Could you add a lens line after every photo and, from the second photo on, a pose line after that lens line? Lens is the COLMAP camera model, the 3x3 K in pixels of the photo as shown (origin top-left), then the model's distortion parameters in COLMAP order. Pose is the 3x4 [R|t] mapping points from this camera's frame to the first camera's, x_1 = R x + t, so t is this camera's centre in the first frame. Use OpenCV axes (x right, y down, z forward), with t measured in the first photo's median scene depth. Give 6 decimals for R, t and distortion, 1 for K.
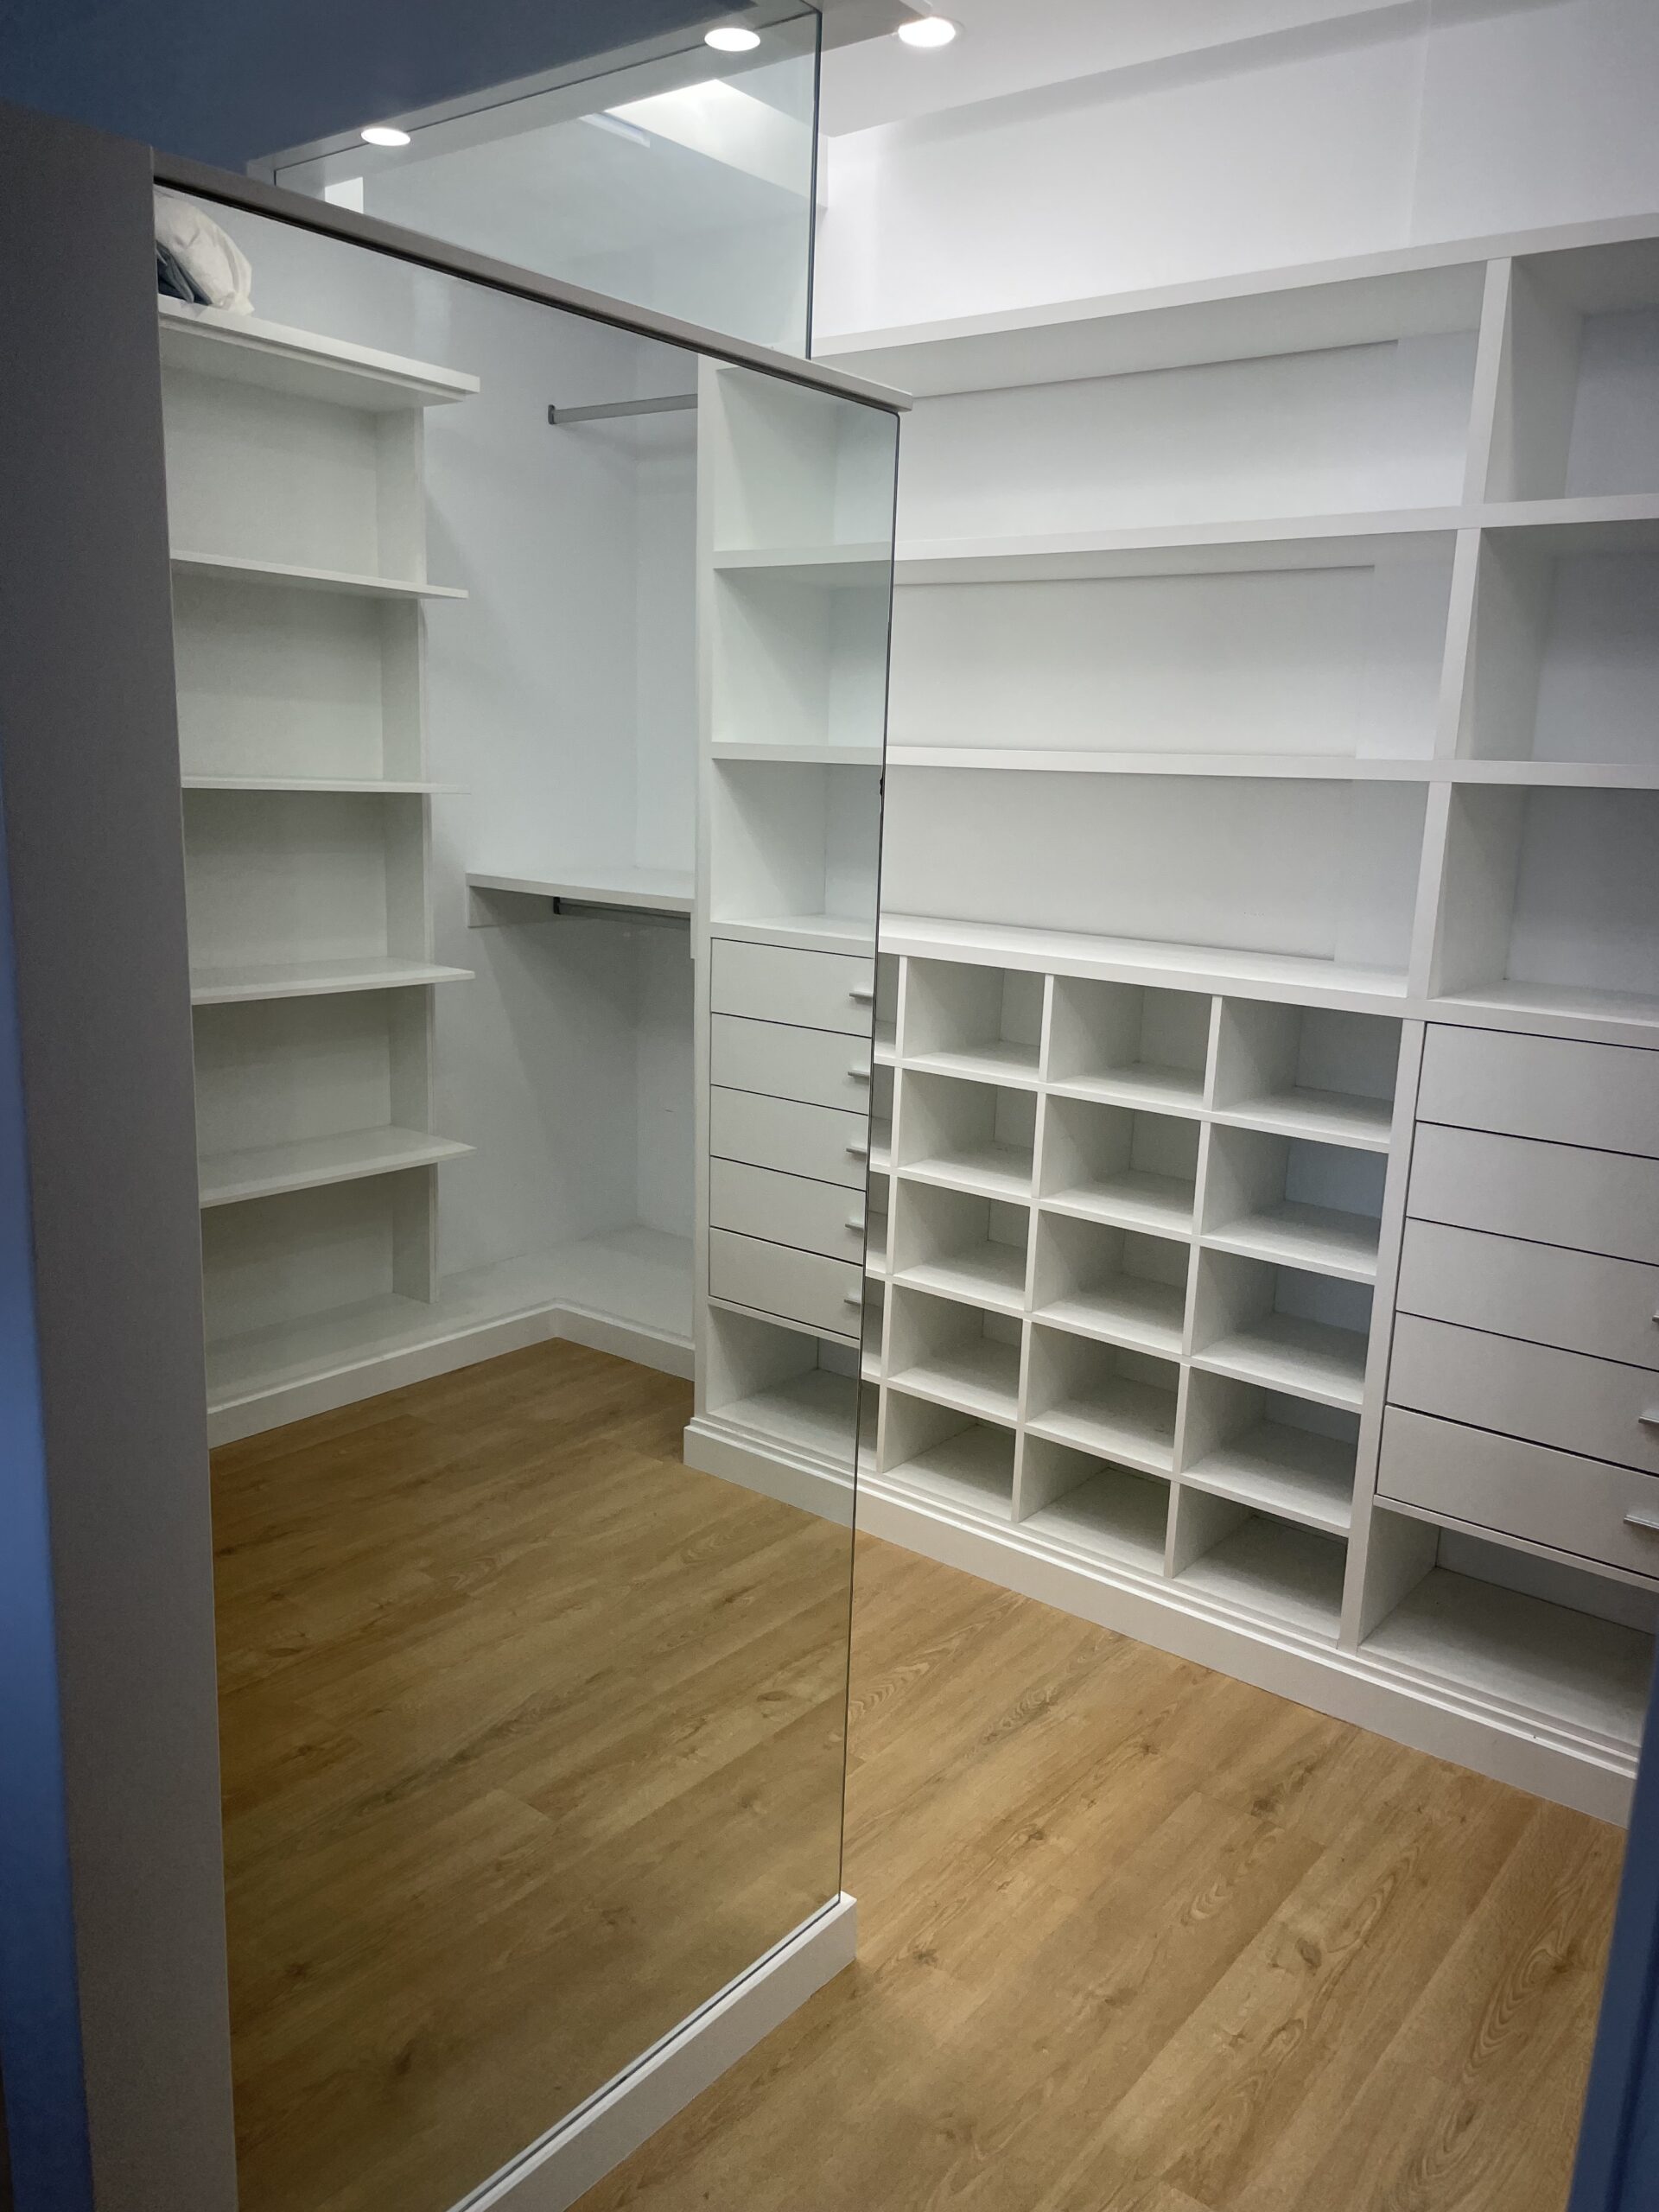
lens RADIAL K [[1675.9, 0, 828.2], [0, 1675.9, 1105.6], [0, 0, 1]] dist [0.067605, -0.079270]
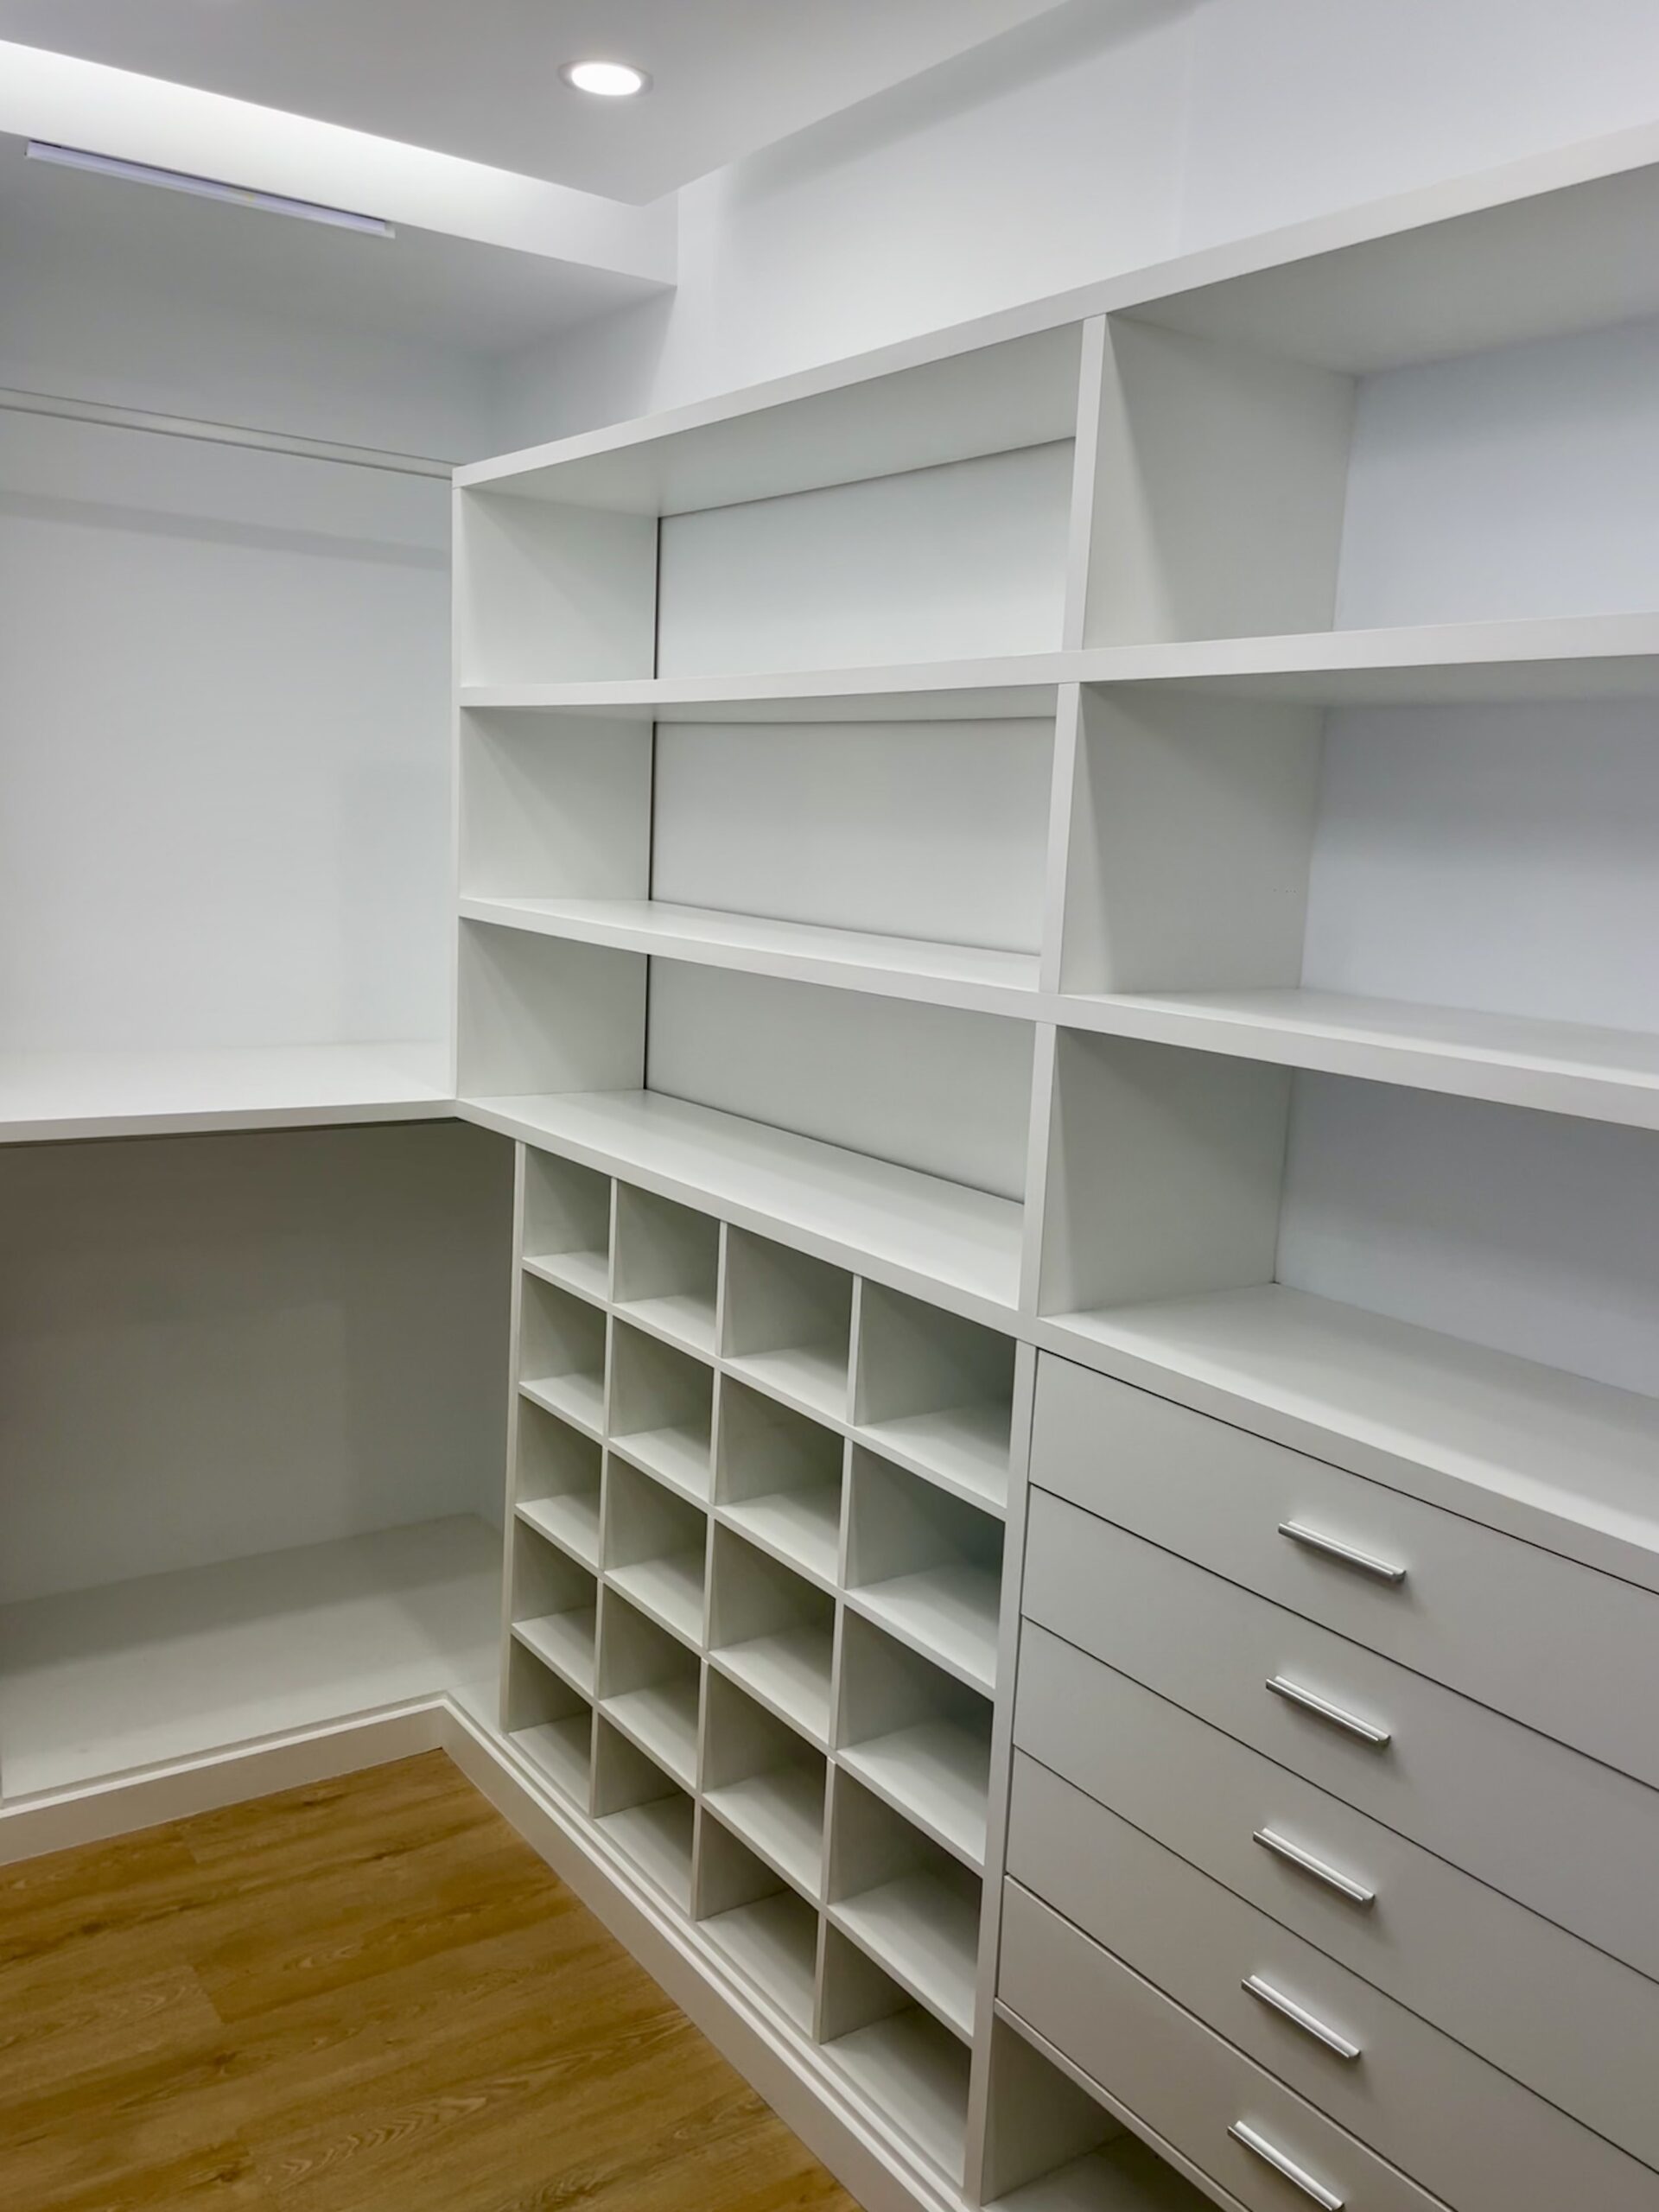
lens RADIAL K [[1846.3, 0, 829.9], [0, 1846.3, 1113.2], [0, 0, 1]] dist [0.033026, -0.026766]
pose [[0.957739, 0.063398, -0.280563, 0.431314], [-0.082731, 0.994906, -0.057597, -0.085645], [0.275483, 0.078374, 0.958106, 0.193030]]
